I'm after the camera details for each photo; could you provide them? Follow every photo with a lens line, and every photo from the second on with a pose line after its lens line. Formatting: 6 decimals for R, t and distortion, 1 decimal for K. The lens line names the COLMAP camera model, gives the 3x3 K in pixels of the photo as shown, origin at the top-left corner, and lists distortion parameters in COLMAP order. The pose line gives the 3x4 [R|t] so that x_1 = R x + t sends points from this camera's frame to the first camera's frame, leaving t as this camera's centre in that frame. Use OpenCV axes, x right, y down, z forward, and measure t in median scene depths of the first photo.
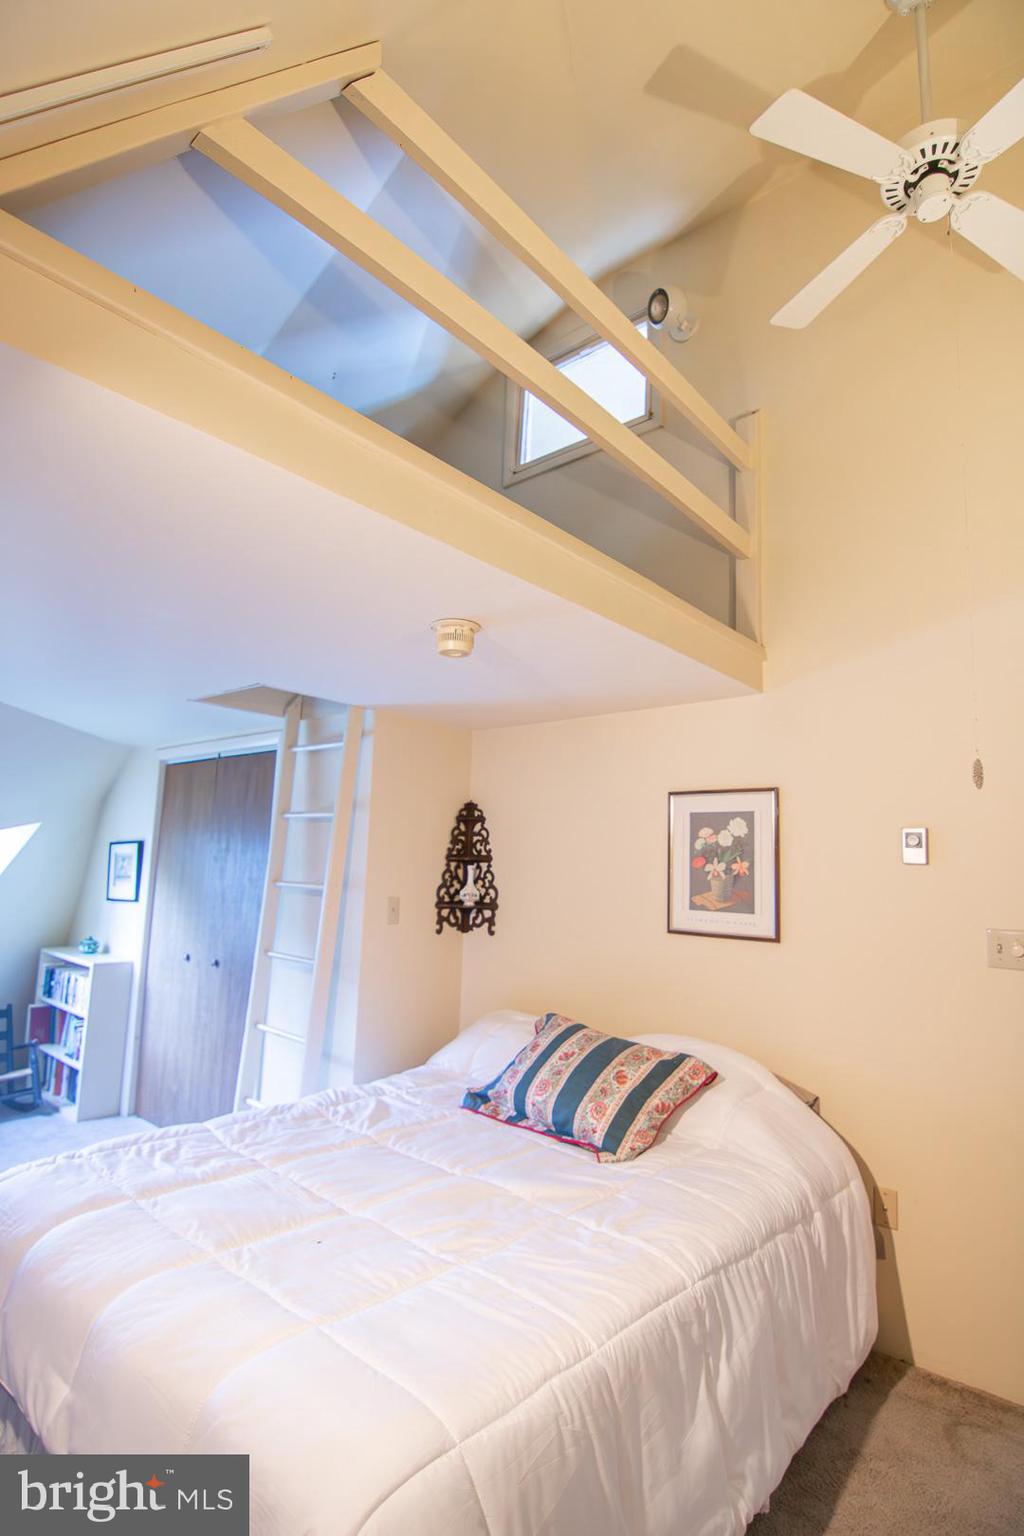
lens RADIAL K [[774.4, 0, 512.0], [0, 774.4, 768.0], [0, 0, 1]] dist [-0.005606, -0.013480]
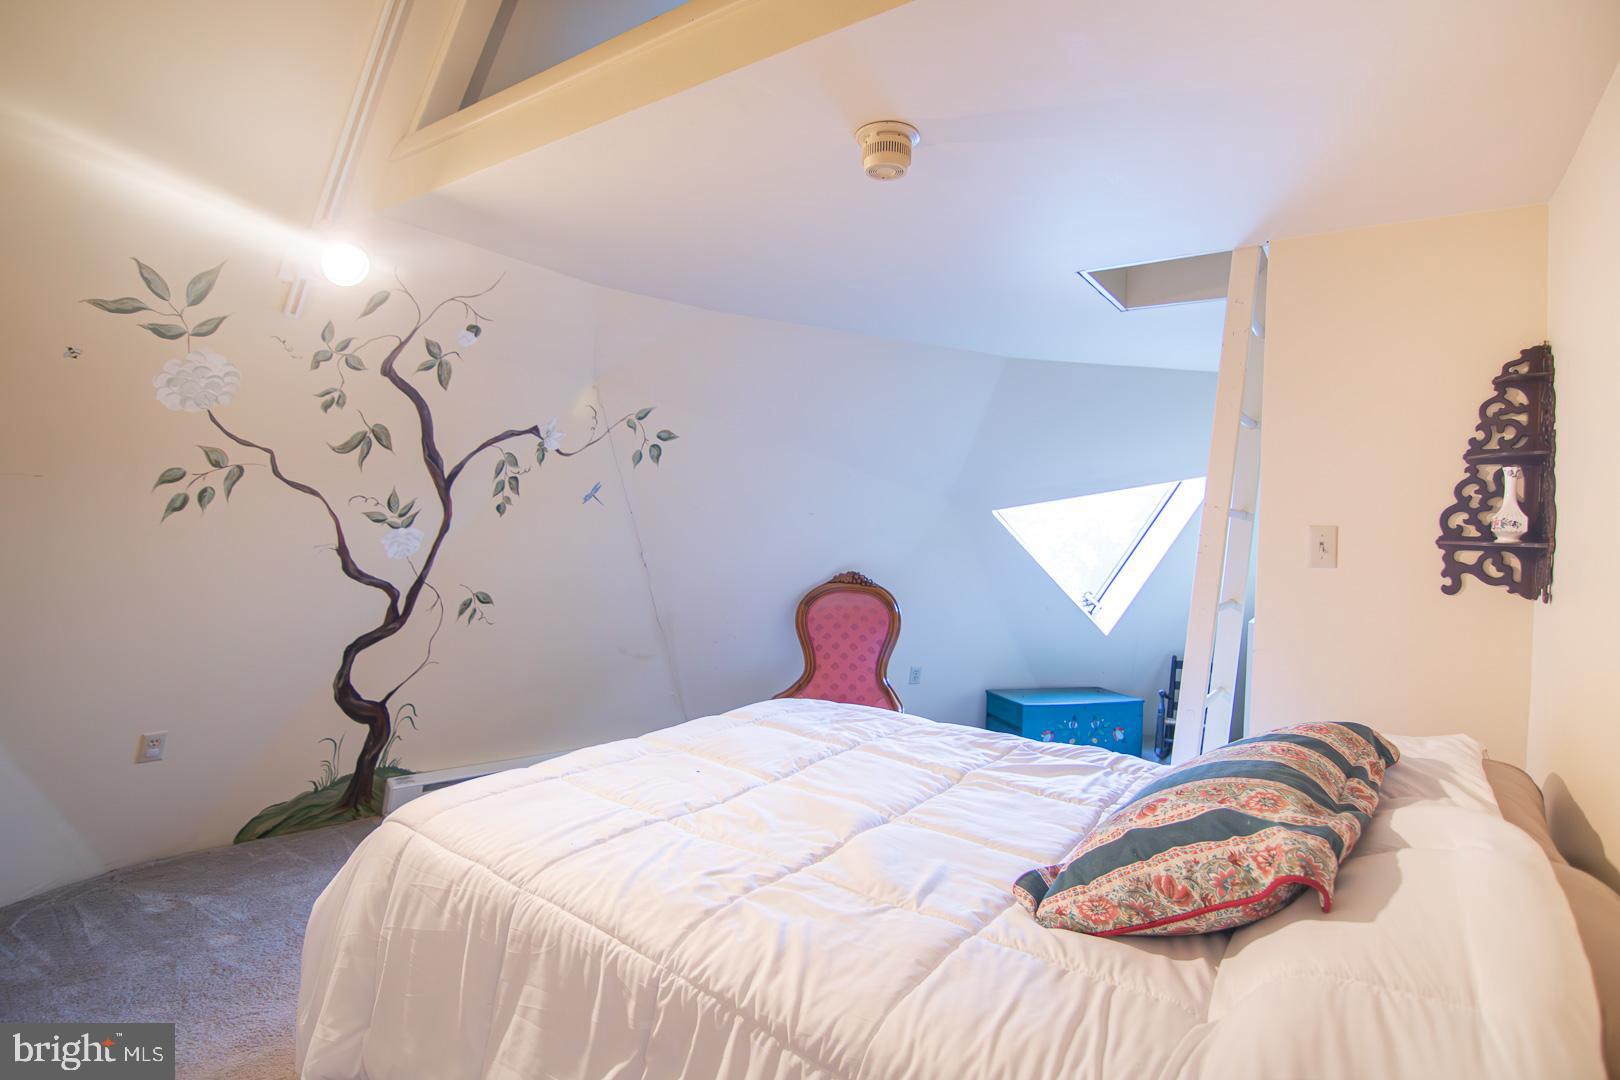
lens RADIAL K [[816.7, 0, 807.5], [0, 816.7, 533.6], [0, 0, 1]] dist [-0.005606, -0.013480]
pose [[0.088456, -0.023143, -0.995811, 0.440524], [0.097991, 0.995083, -0.014422, 0.132569], [0.991248, -0.096305, 0.090288, 0.486362]]
